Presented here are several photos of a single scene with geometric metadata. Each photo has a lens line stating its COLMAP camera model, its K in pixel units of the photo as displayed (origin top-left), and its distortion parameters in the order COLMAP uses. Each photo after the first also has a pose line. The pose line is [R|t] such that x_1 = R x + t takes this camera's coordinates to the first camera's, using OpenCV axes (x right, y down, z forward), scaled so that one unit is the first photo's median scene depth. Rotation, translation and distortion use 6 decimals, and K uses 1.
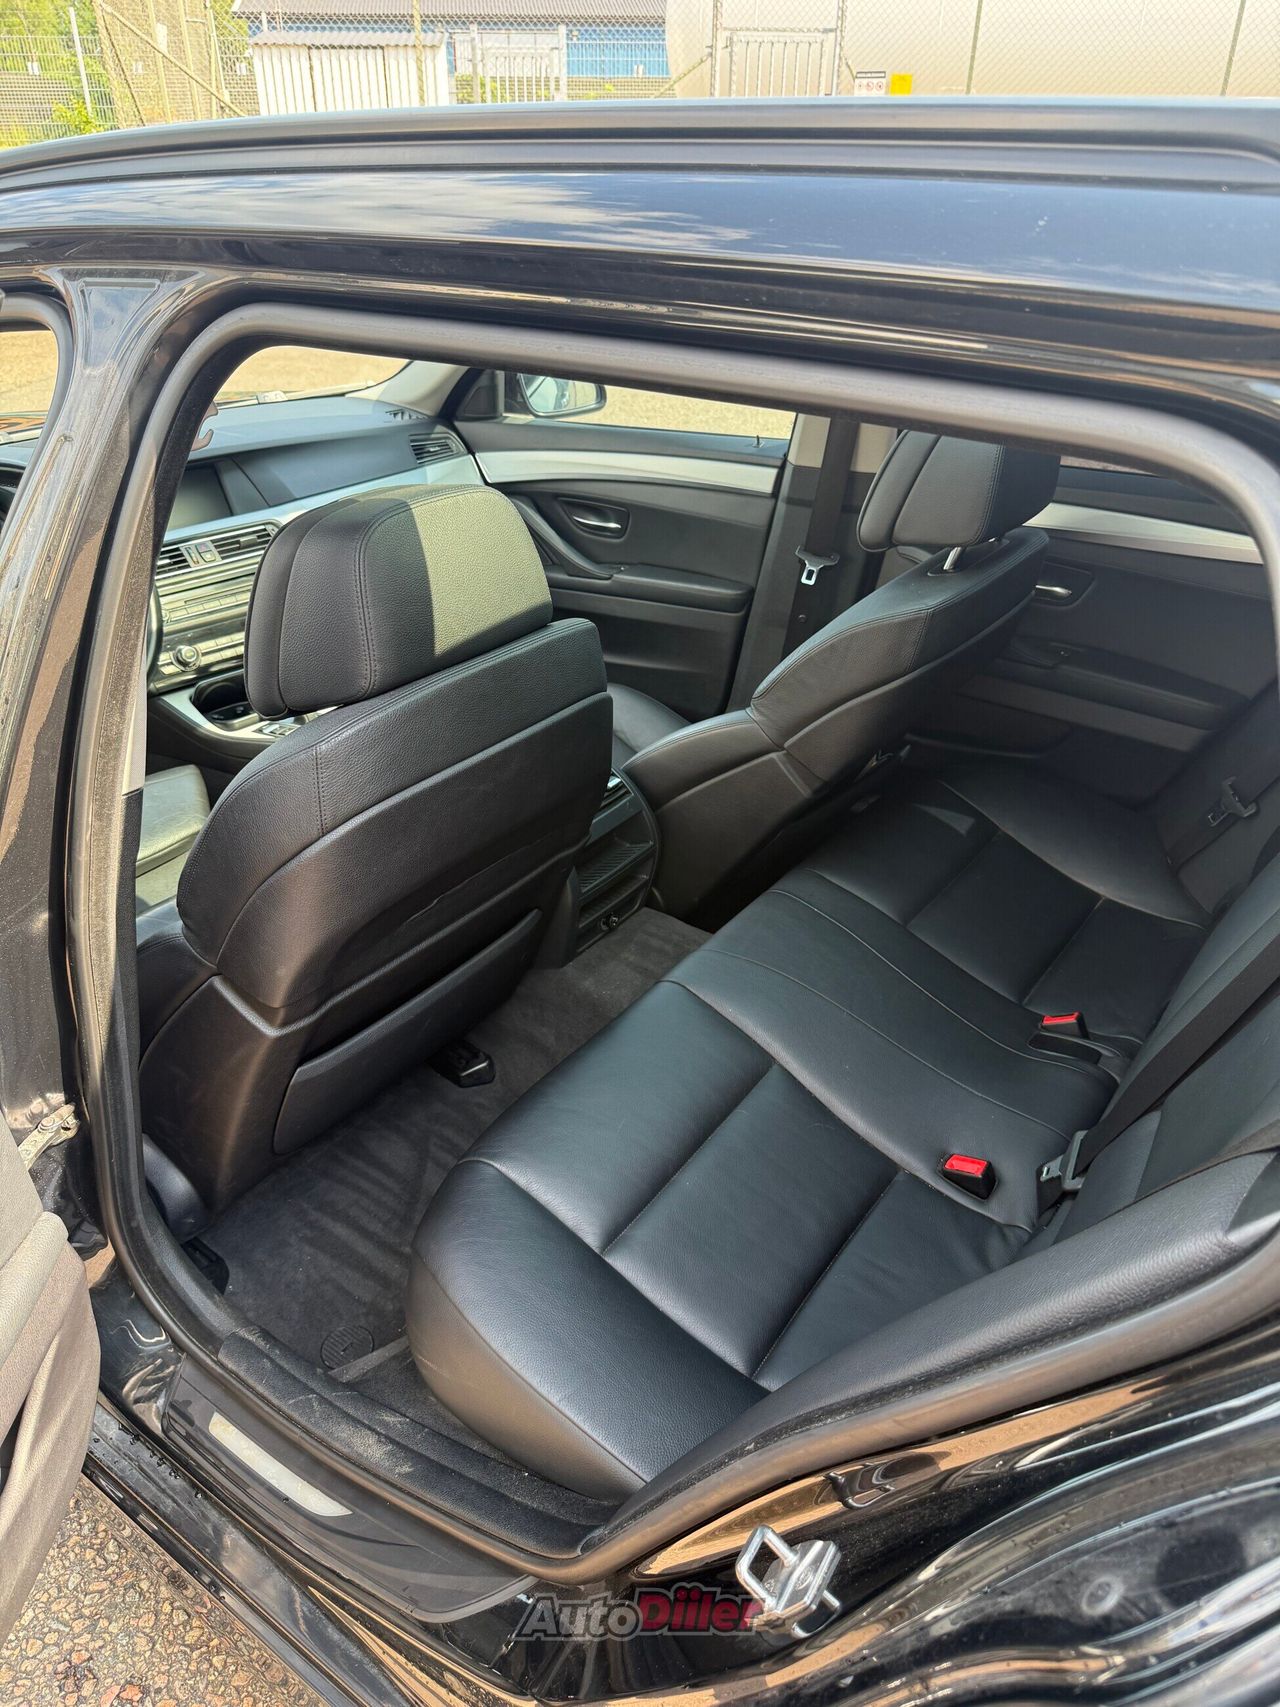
lens RADIAL K [[1186.7, 0, 638.9], [0, 1186.7, 858.3], [0, 0, 1]] dist [0.004977, 0.023255]
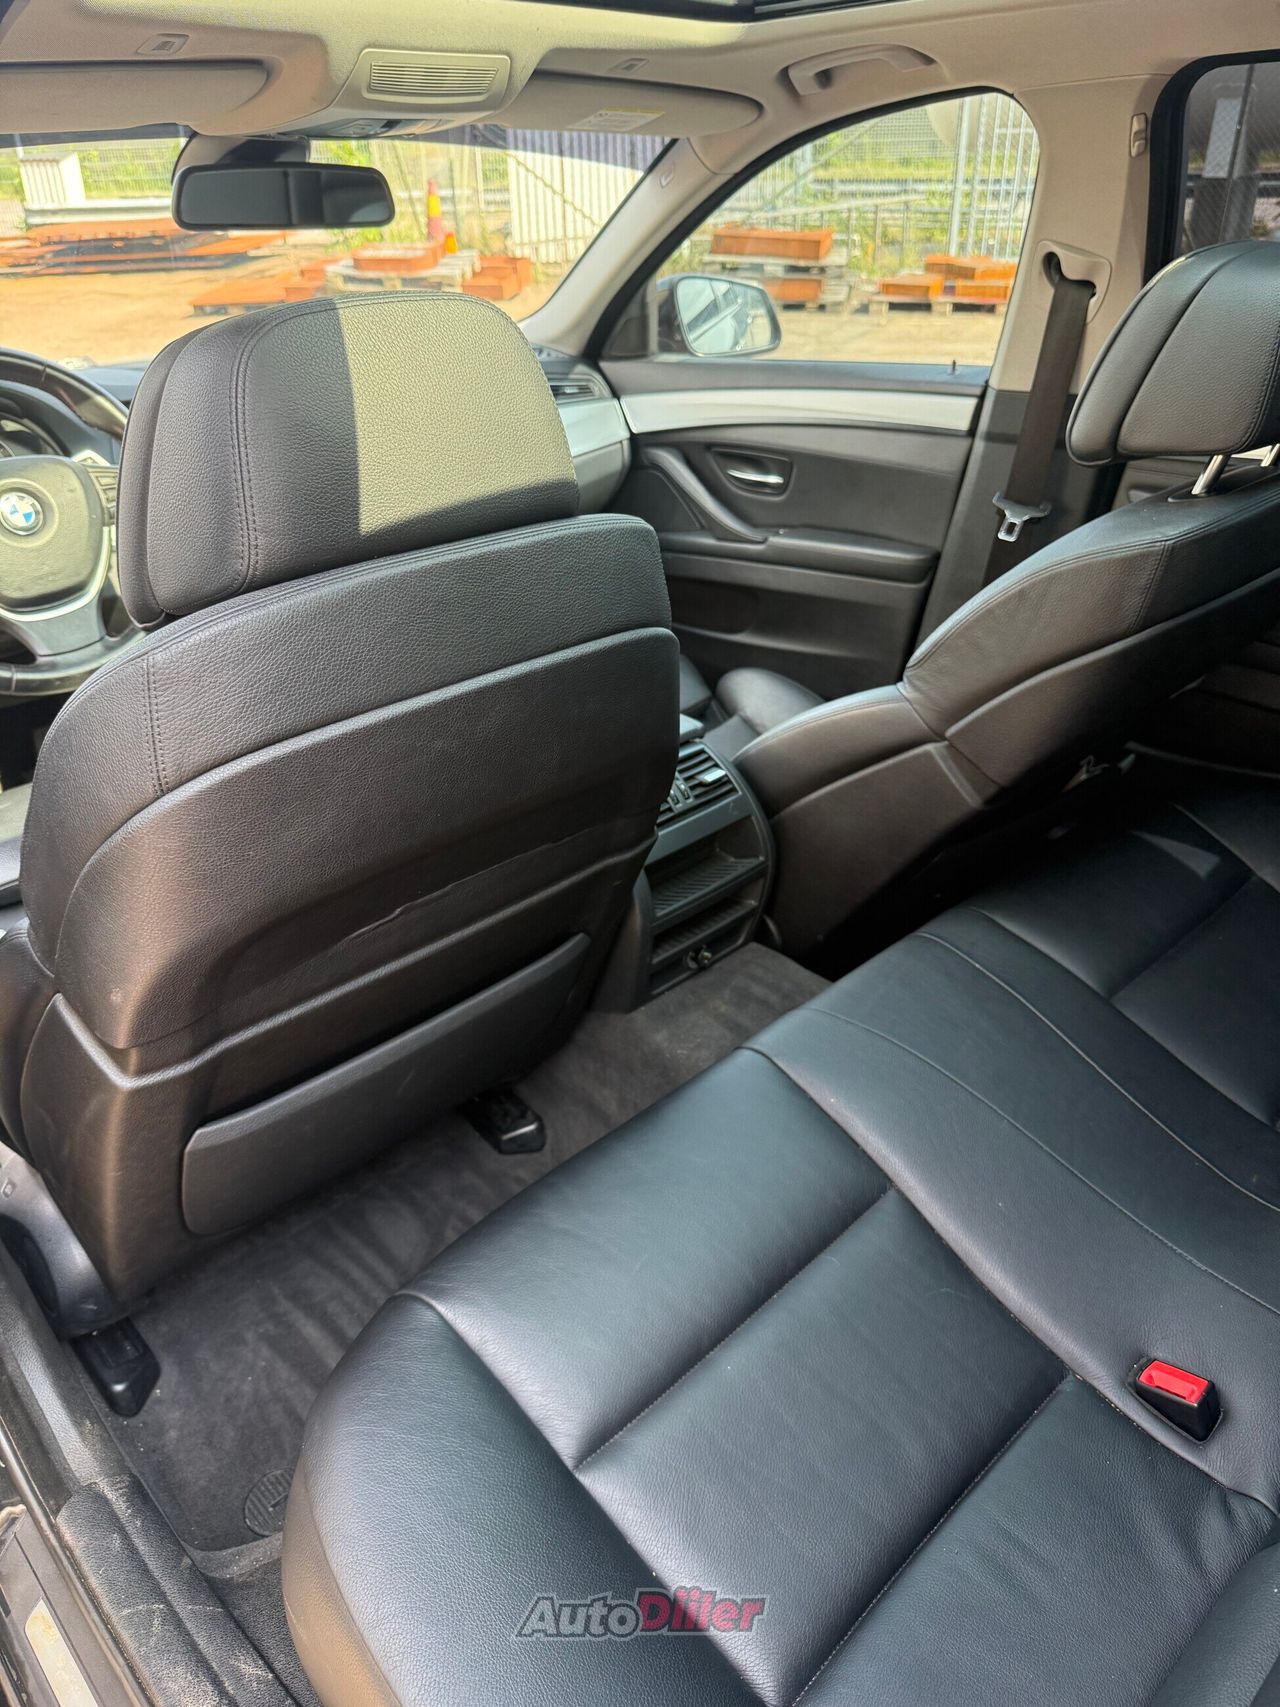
lens RADIAL K [[1194.8, 0, 640.0], [0, 1194.8, 853.5], [0, 0, 1]] dist [0.001754, -0.022305]
pose [[0.983434, 0.064310, -0.169474, 0.065650], [-0.068632, 0.997446, -0.019762, 0.004782], [0.167770, 0.031066, 0.985337, 0.247729]]
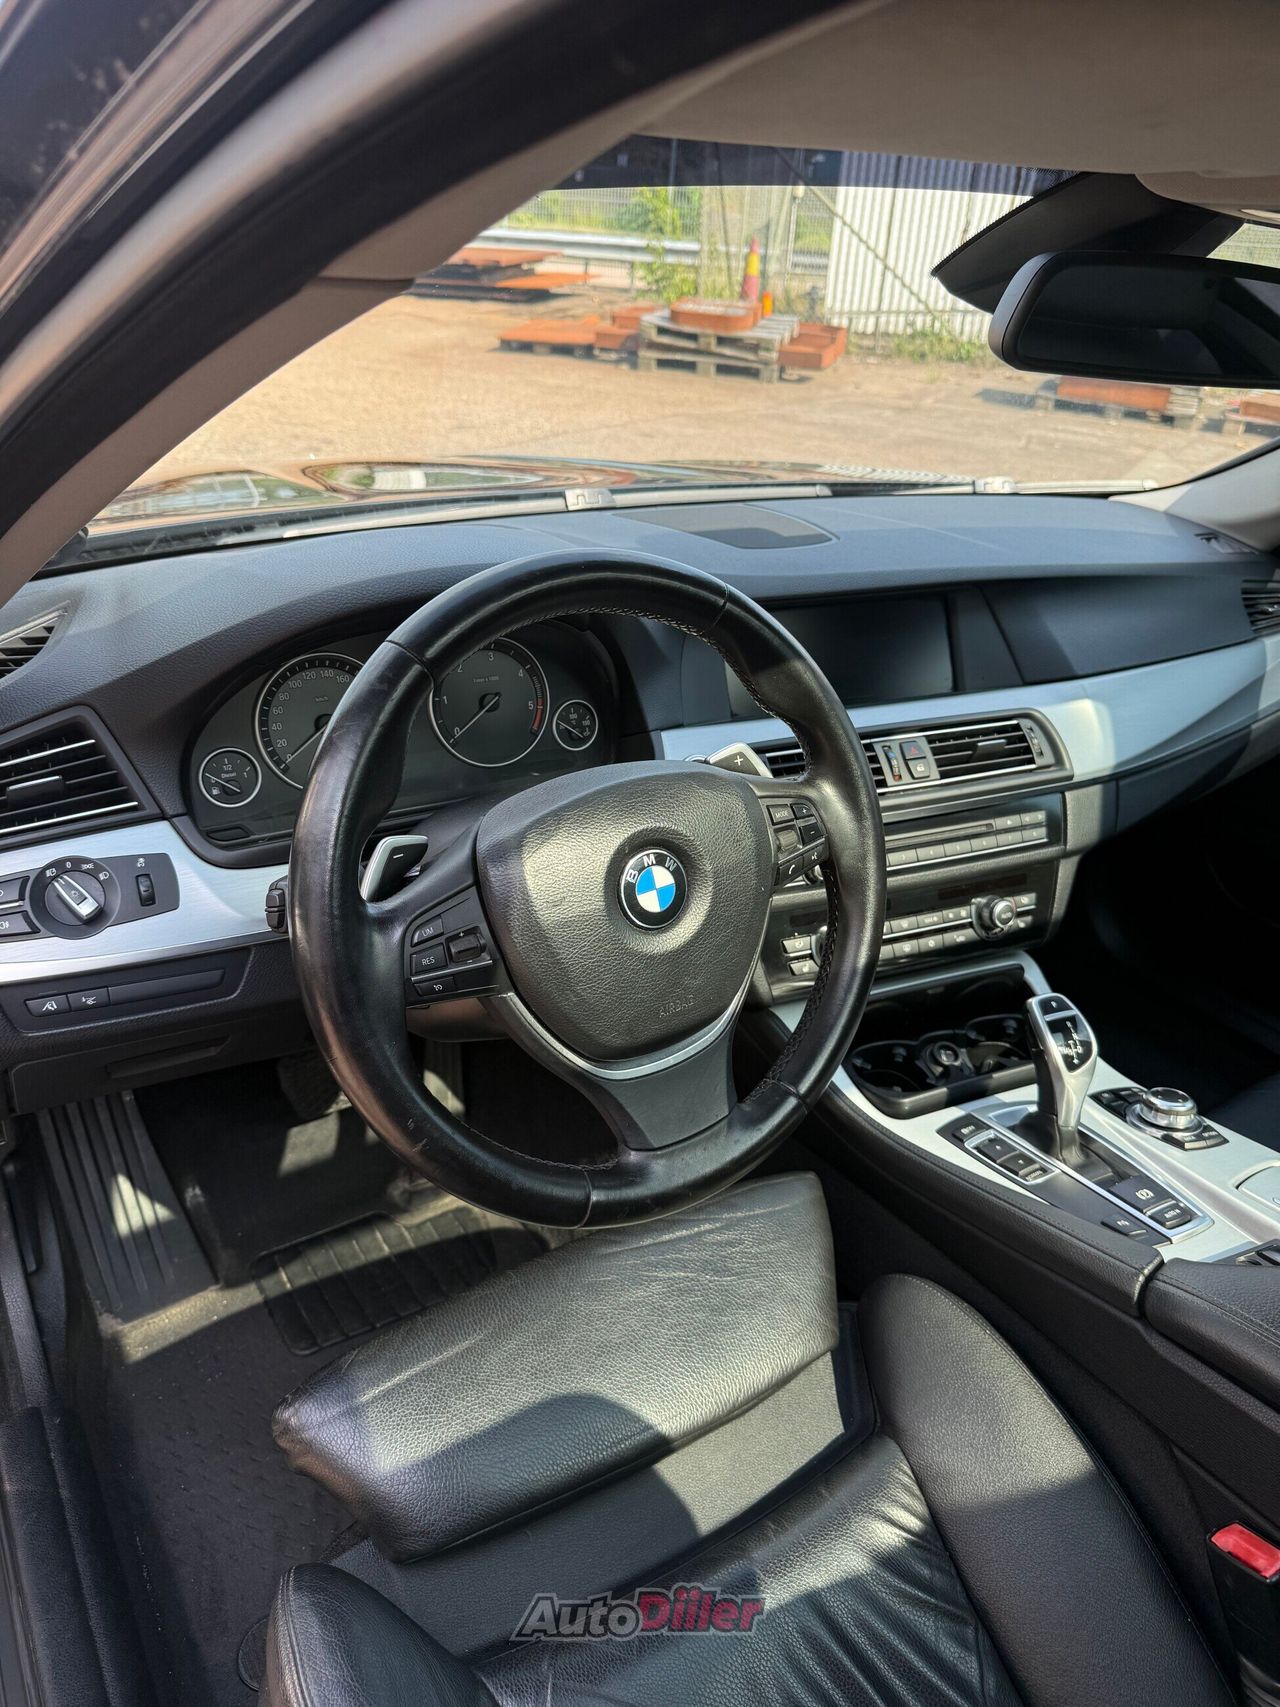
lens RADIAL K [[1172.1, 0, 640.0], [0, 1172.1, 853.5], [0, 0, 1]] dist [-0.006107, -0.001966]
pose [[0.931171, 0.219082, -0.291418, -0.383876], [-0.237756, 0.970867, -0.029826, -0.208295], [0.276393, 0.097059, 0.956131, 0.572974]]
